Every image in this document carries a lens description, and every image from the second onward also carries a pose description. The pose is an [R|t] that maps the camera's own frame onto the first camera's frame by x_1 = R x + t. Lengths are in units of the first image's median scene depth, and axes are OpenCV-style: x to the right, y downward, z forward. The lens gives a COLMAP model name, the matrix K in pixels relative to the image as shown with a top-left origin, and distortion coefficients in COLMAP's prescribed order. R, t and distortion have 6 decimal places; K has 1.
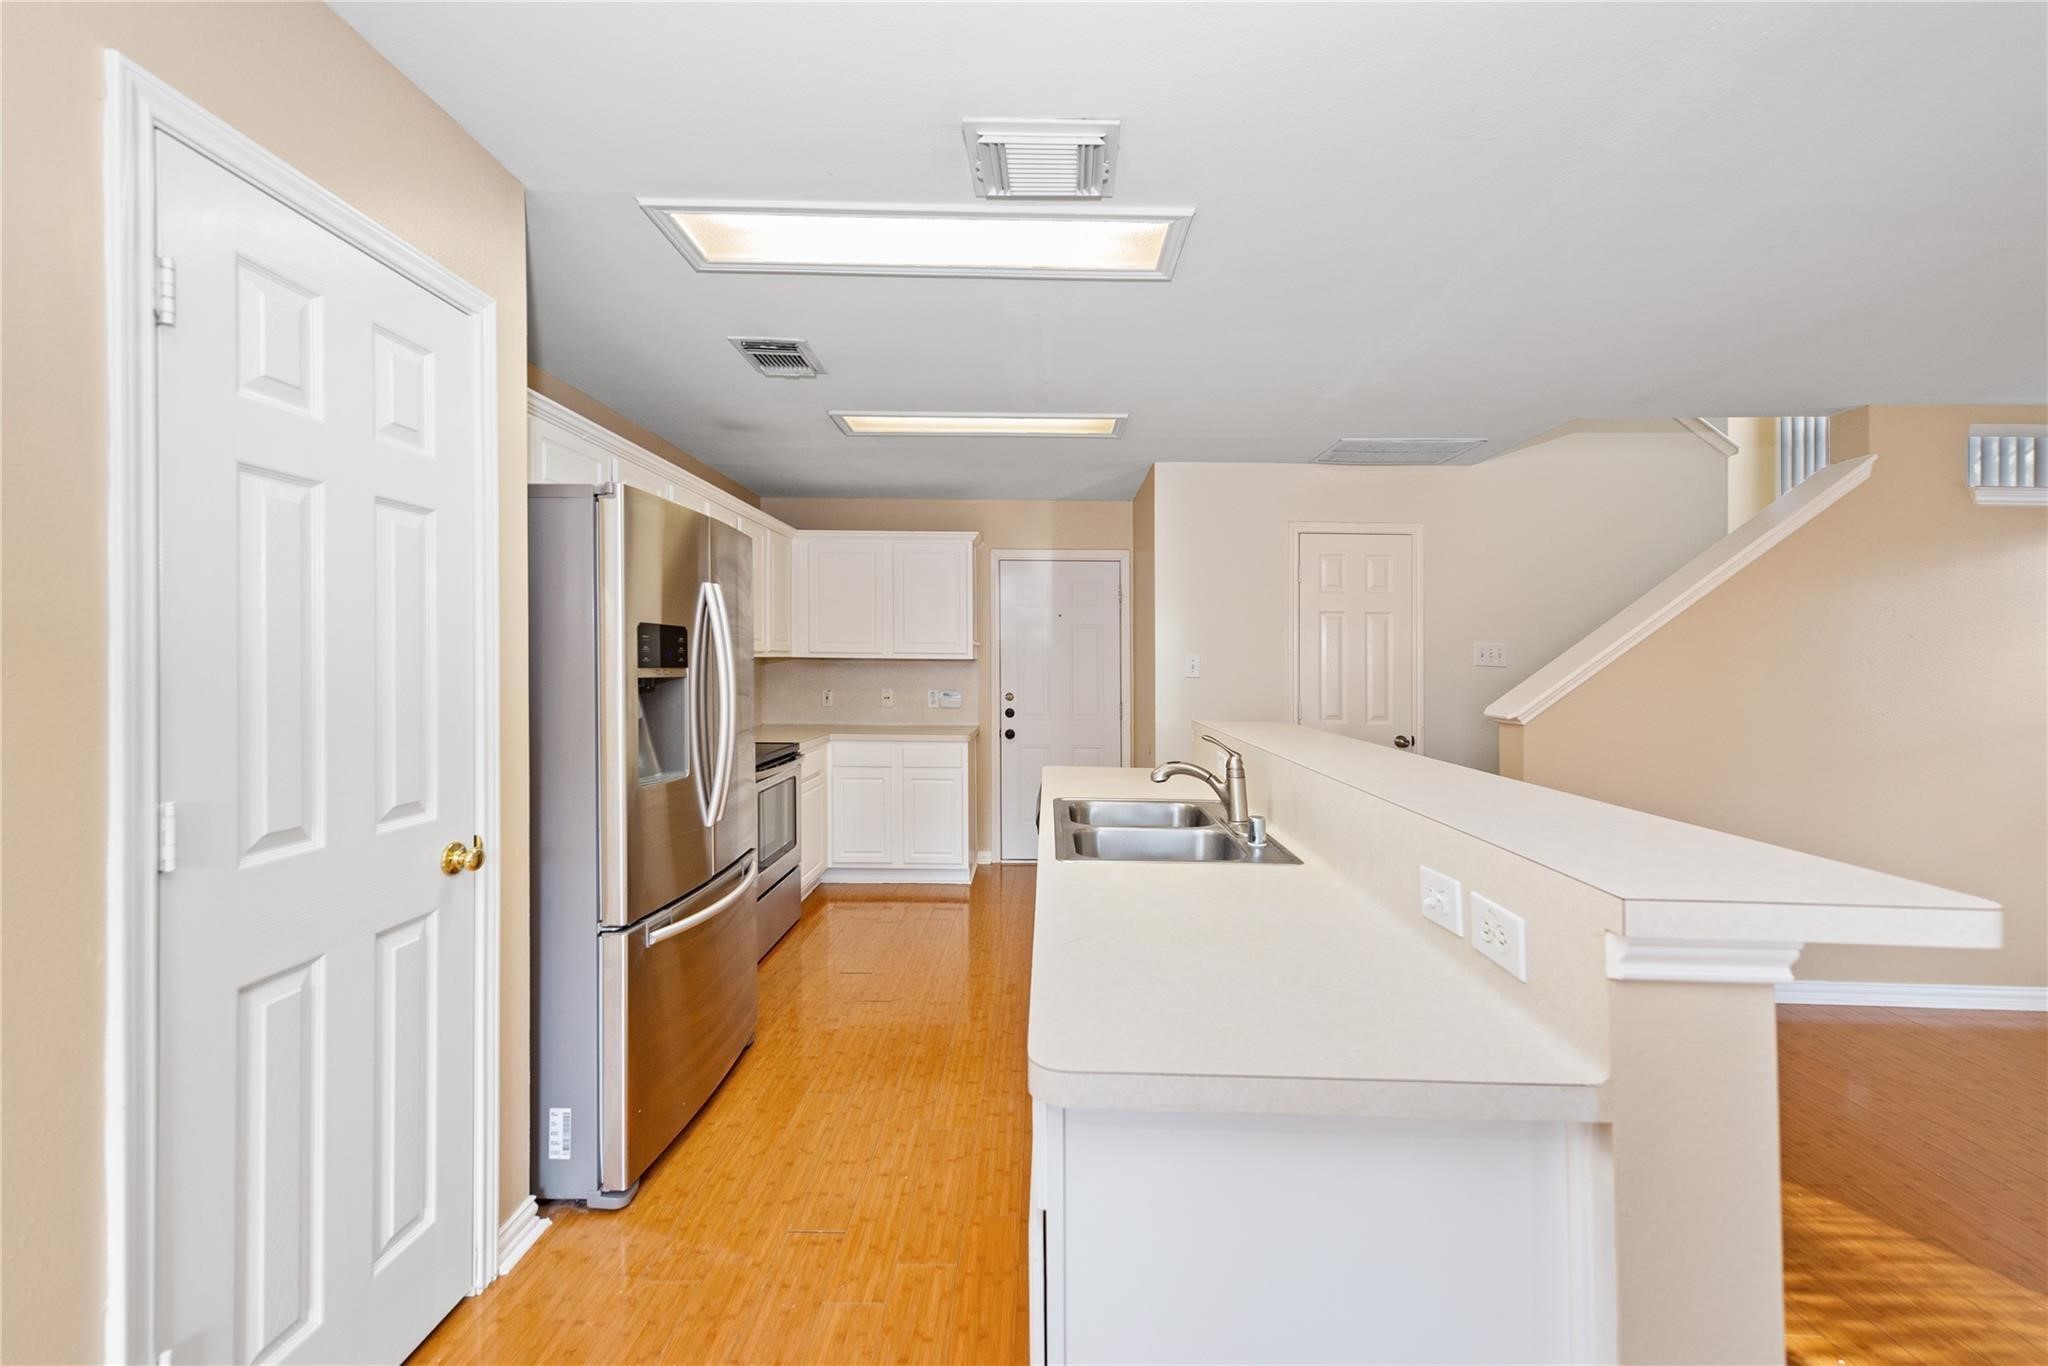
lens RADIAL K [[813.7, 0, 1031.6], [0, 813.7, 632.4], [0, 0, 1]] dist [0.002137, -0.000065]
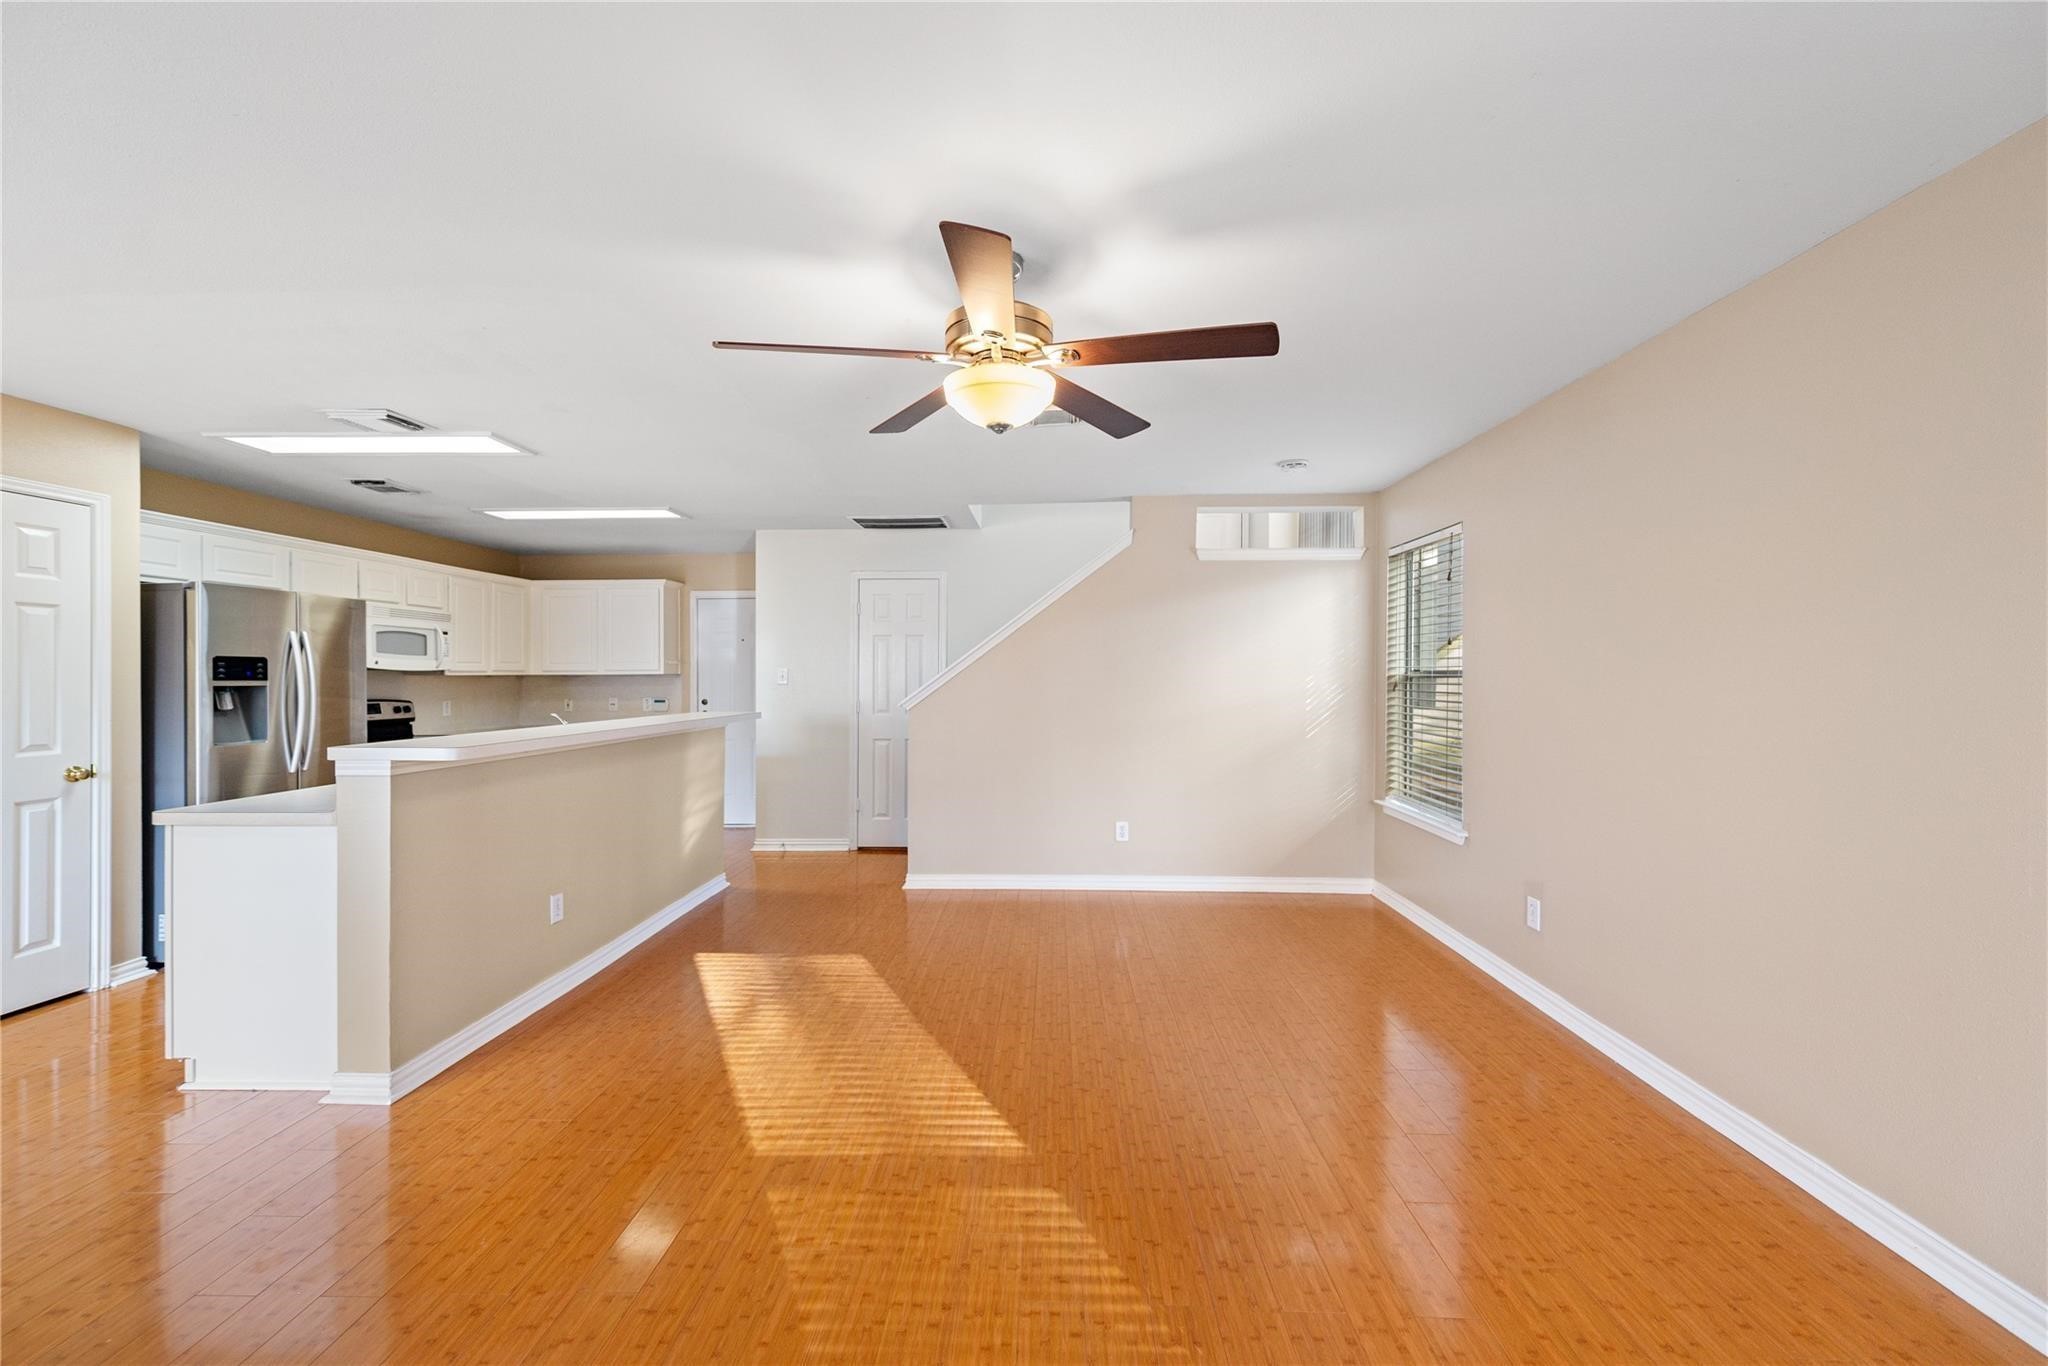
lens RADIAL K [[808.7, 0, 1026.1], [0, 808.7, 648.7], [0, 0, 1]] dist [0.008171, -0.000099]
pose [[0.999645, -0.016701, -0.020765, 0.736272], [0.016704, 0.999860, -0.000010, 0.001149], [0.020763, -0.000337, 0.999784, -0.427020]]
